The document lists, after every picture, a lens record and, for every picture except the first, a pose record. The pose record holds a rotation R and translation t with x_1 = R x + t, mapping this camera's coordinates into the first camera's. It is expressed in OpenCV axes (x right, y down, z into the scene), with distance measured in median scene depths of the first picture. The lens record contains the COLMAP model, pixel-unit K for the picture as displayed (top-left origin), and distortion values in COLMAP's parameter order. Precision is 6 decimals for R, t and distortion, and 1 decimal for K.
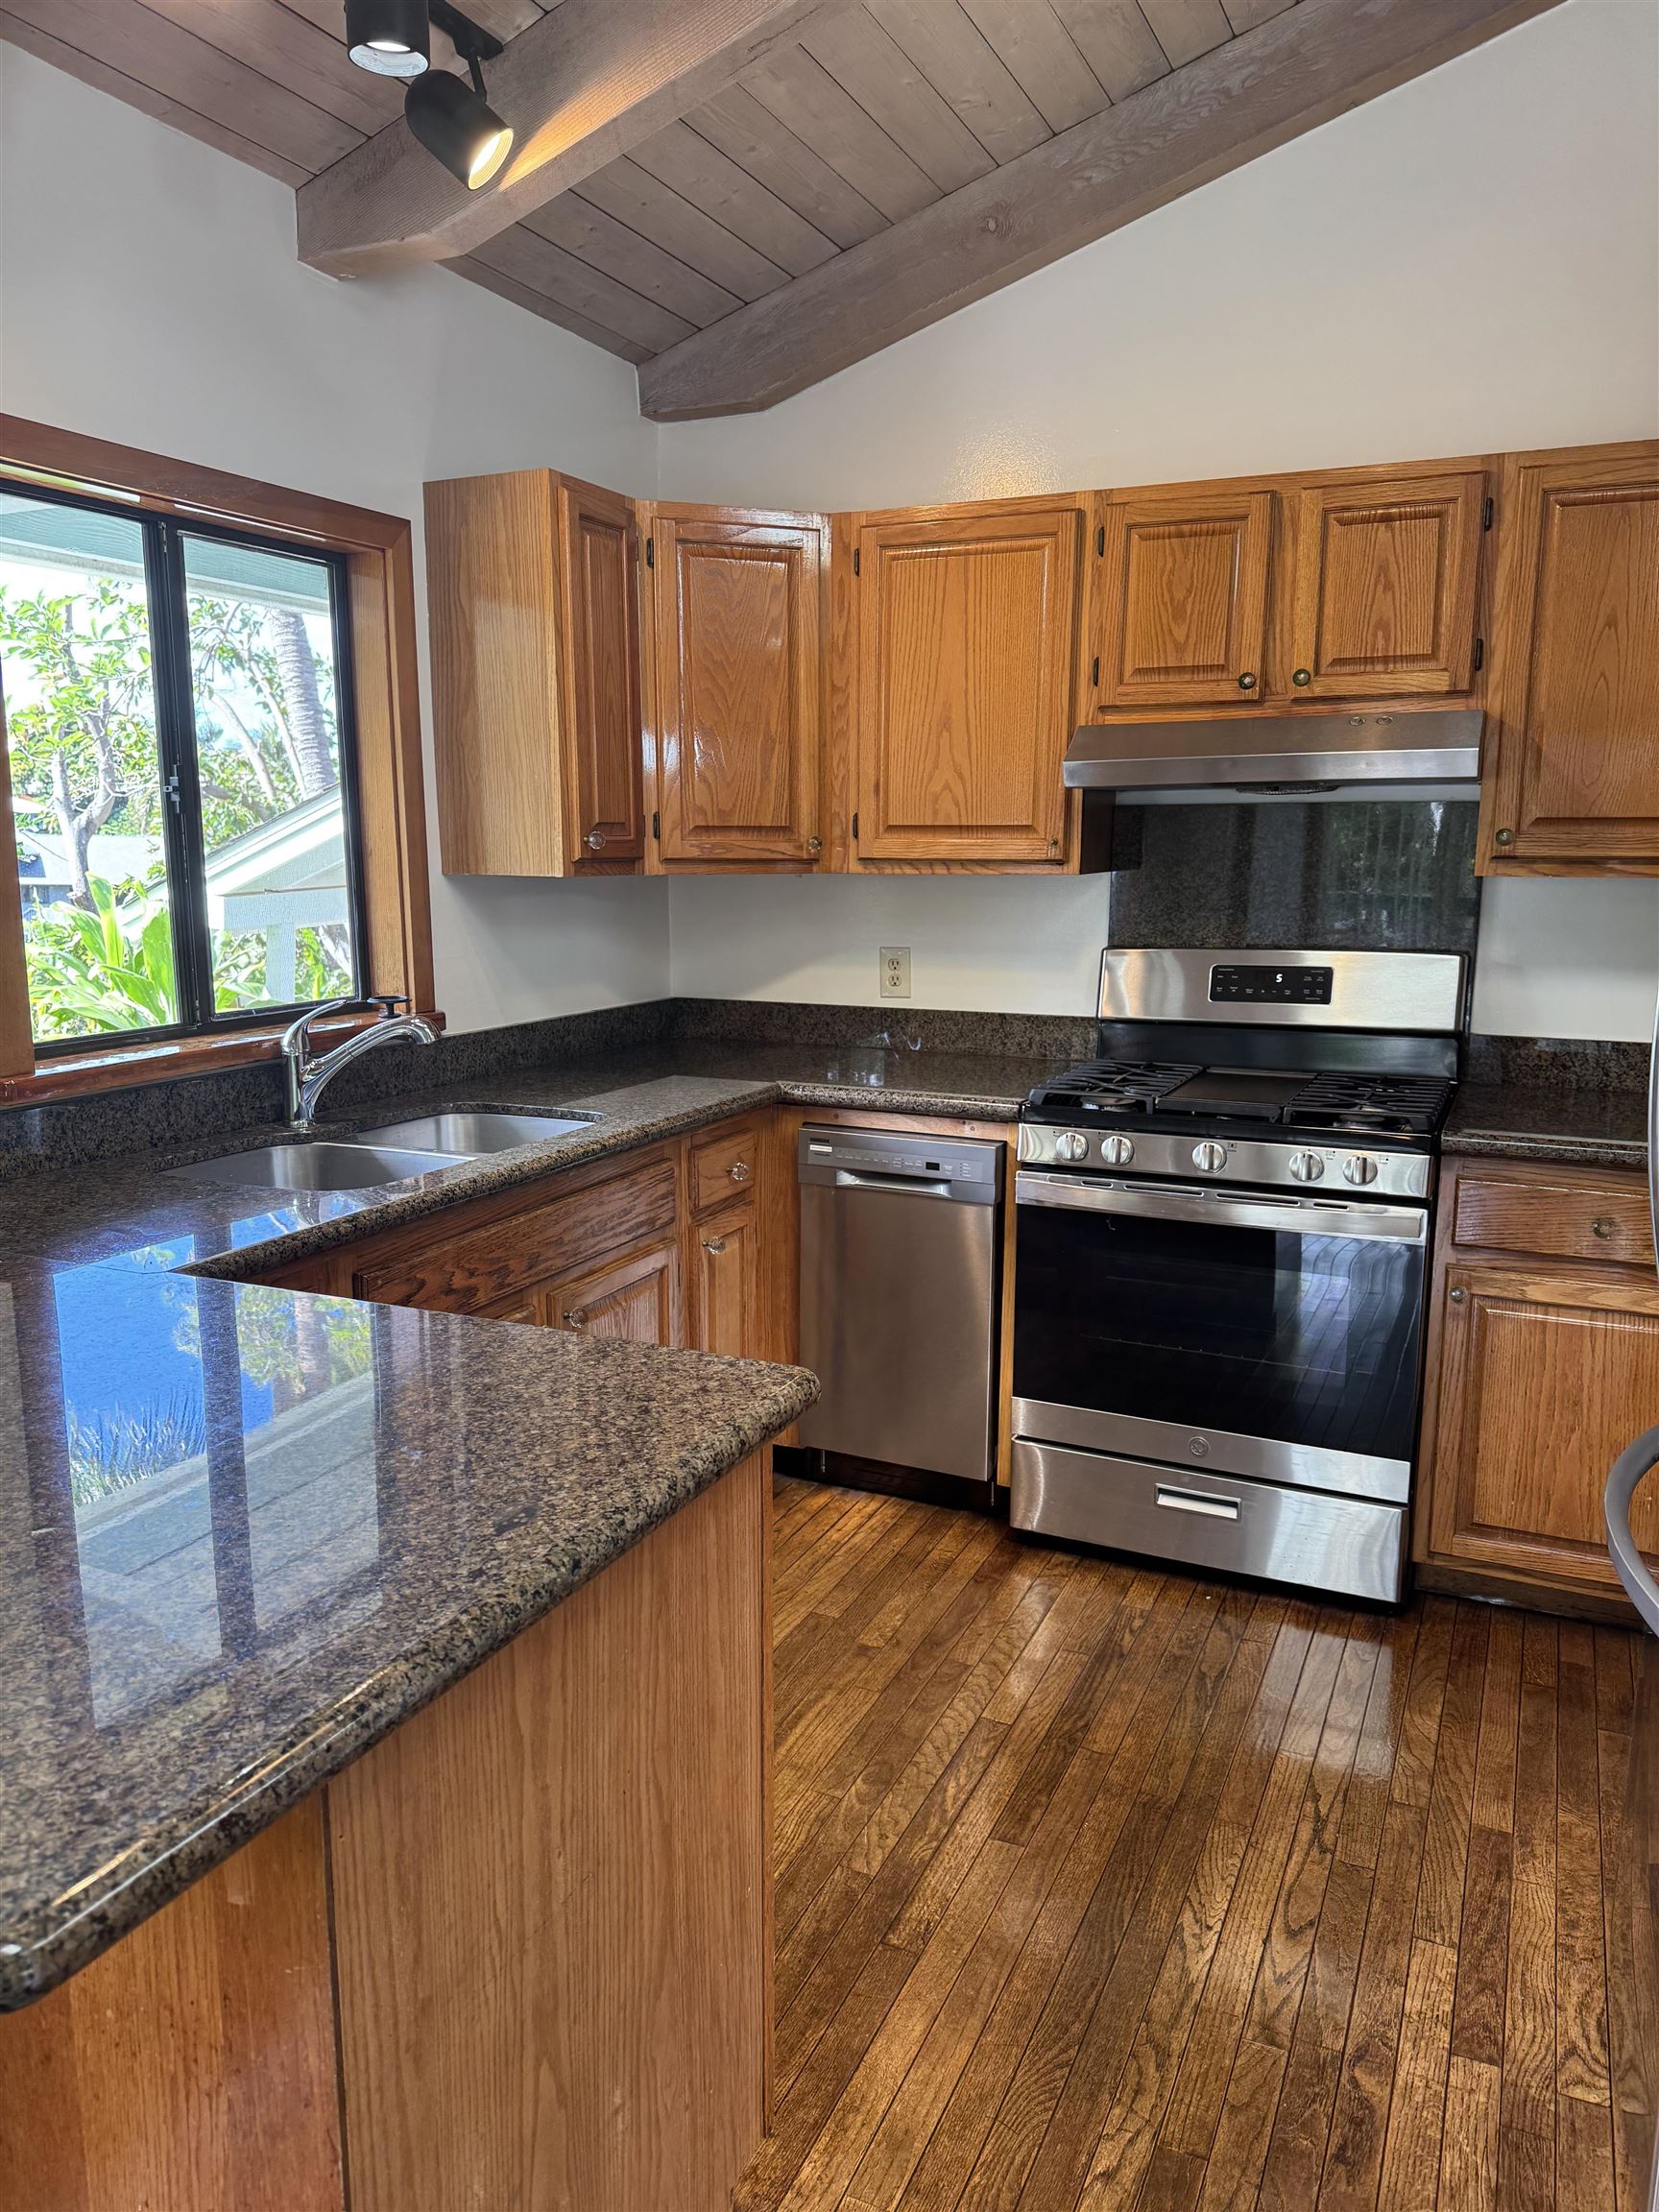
lens RADIAL K [[1548.5, 0, 801.7], [0, 1548.5, 1120.2], [0, 0, 1]] dist [0.037688, -0.056751]
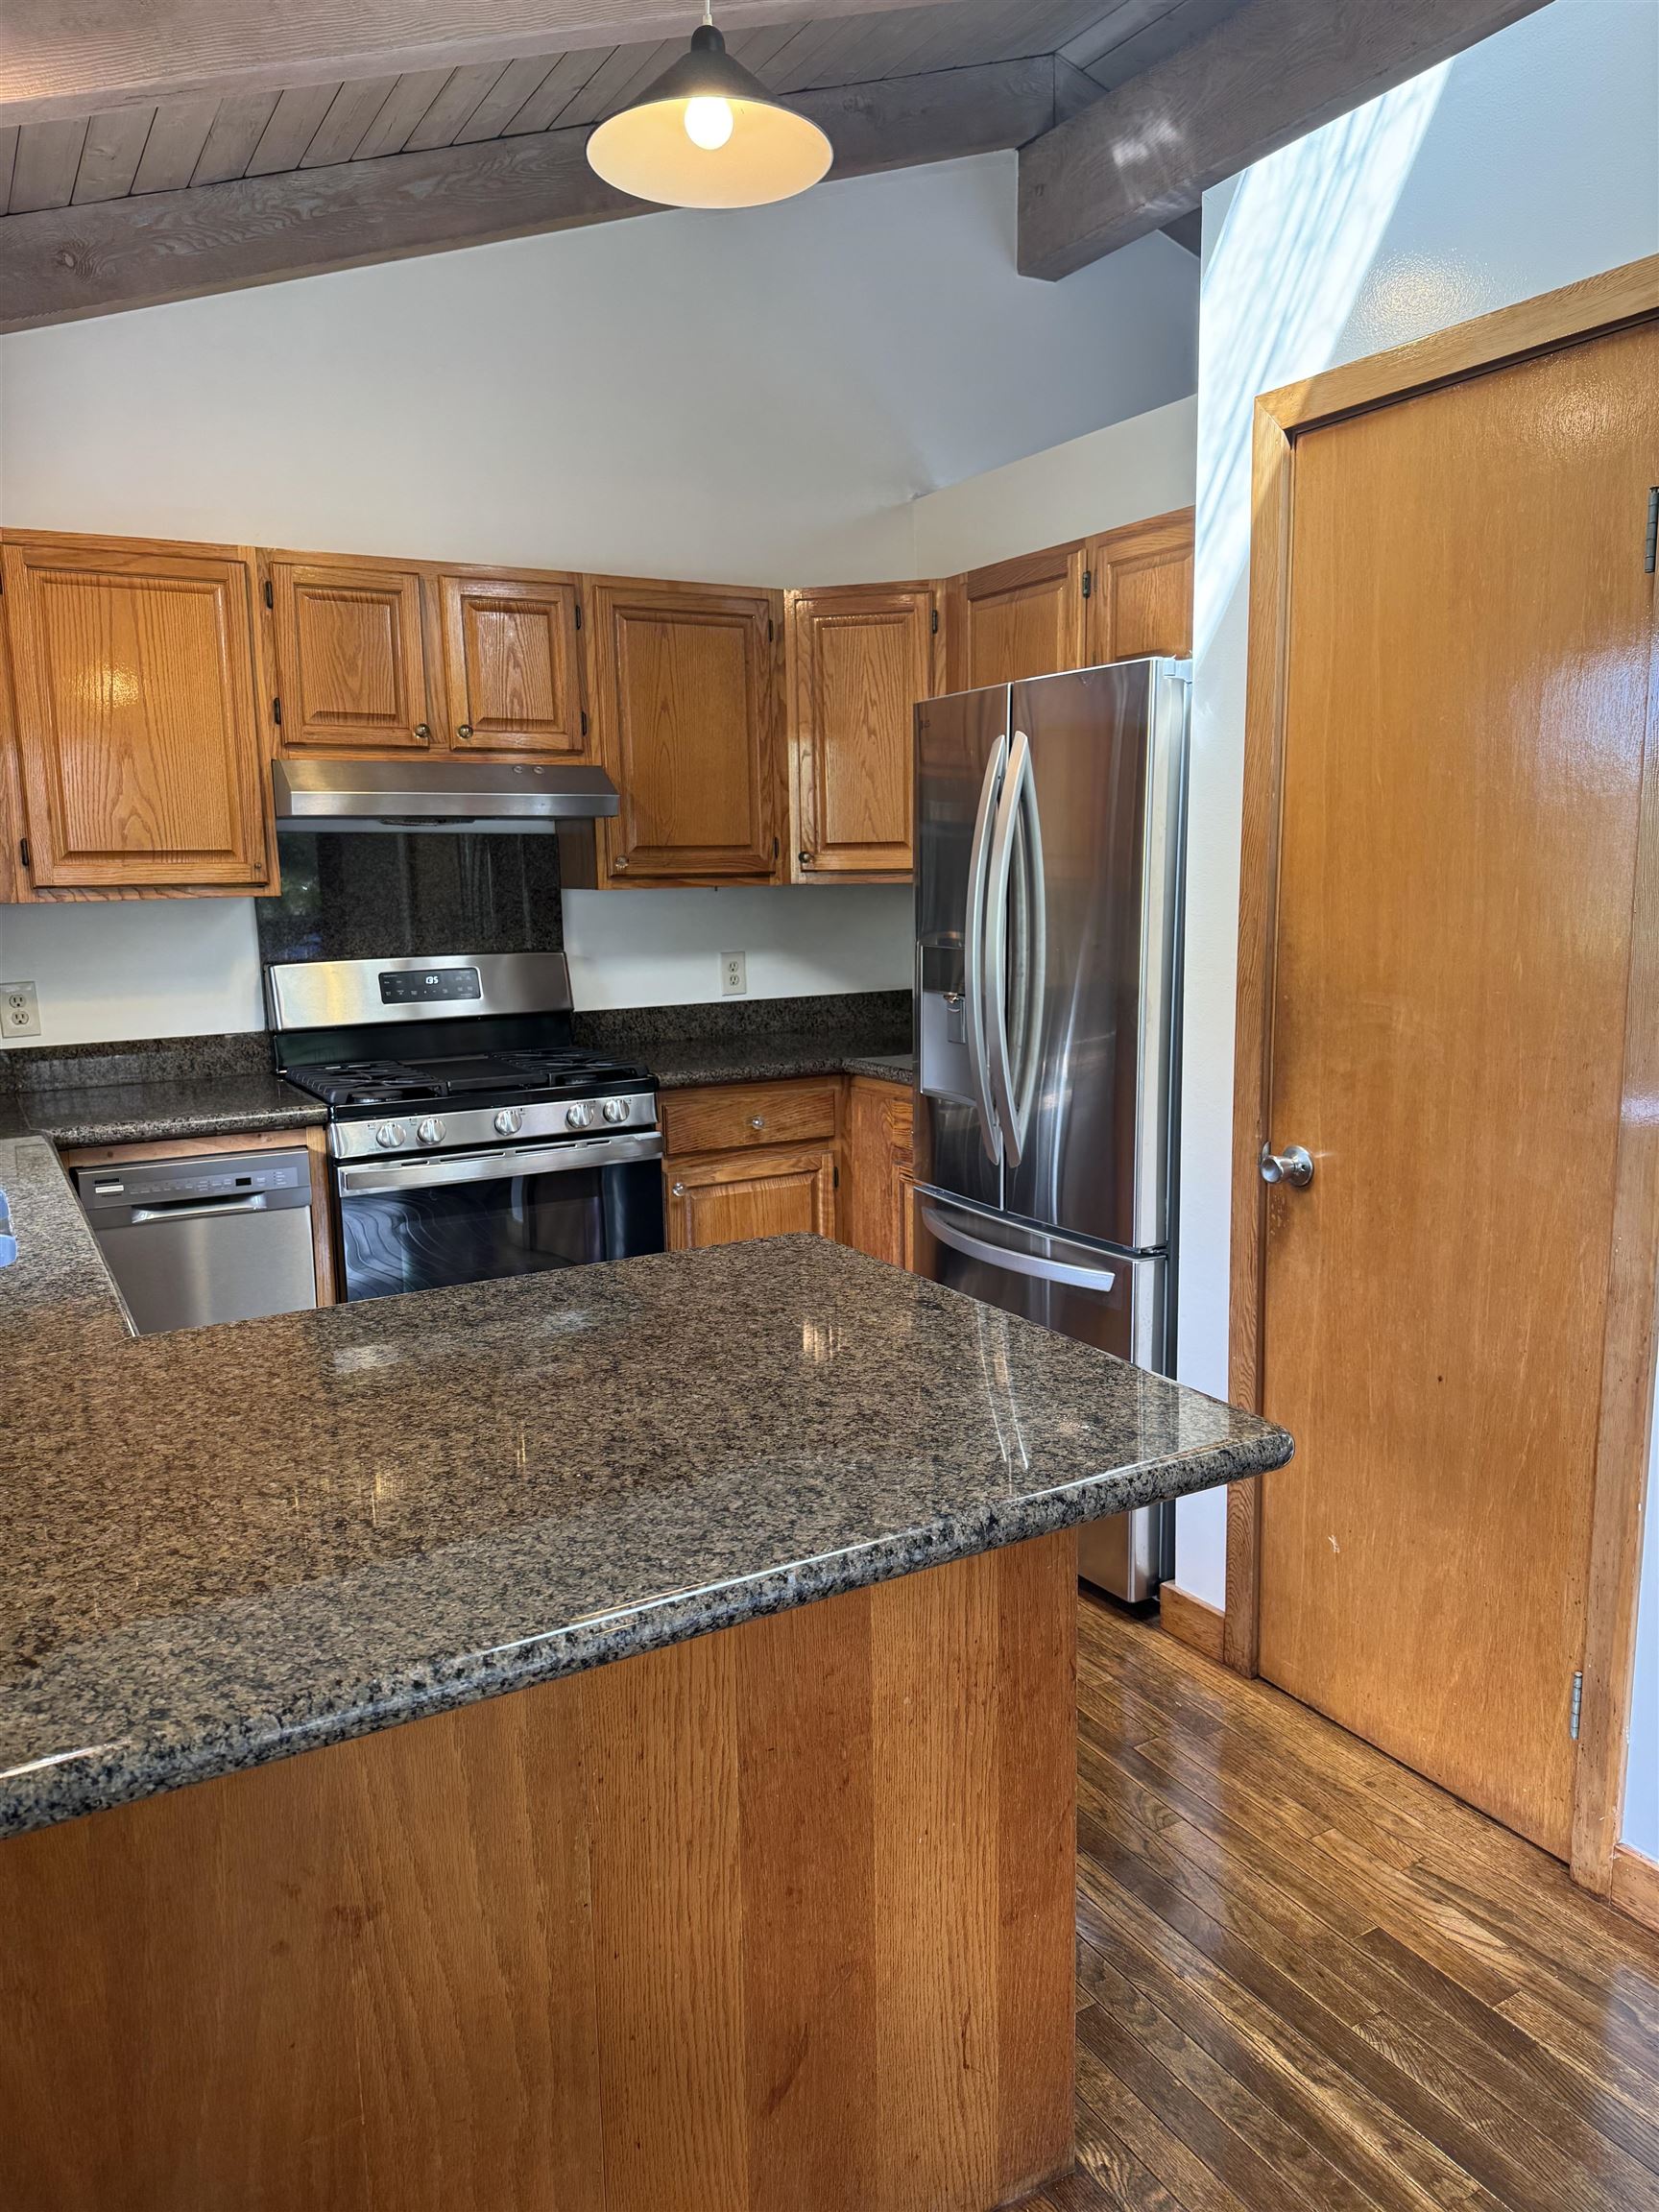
lens RADIAL K [[1548.5, 0, 848.9], [0, 1548.5, 1128.4], [0, 0, 1]] dist [0.037688, -0.056751]
pose [[0.569253, -0.151176, 0.808144, -0.536907], [0.164383, 0.984030, 0.068287, -0.009550], [-0.805562, 0.093972, 0.585013, 0.066060]]
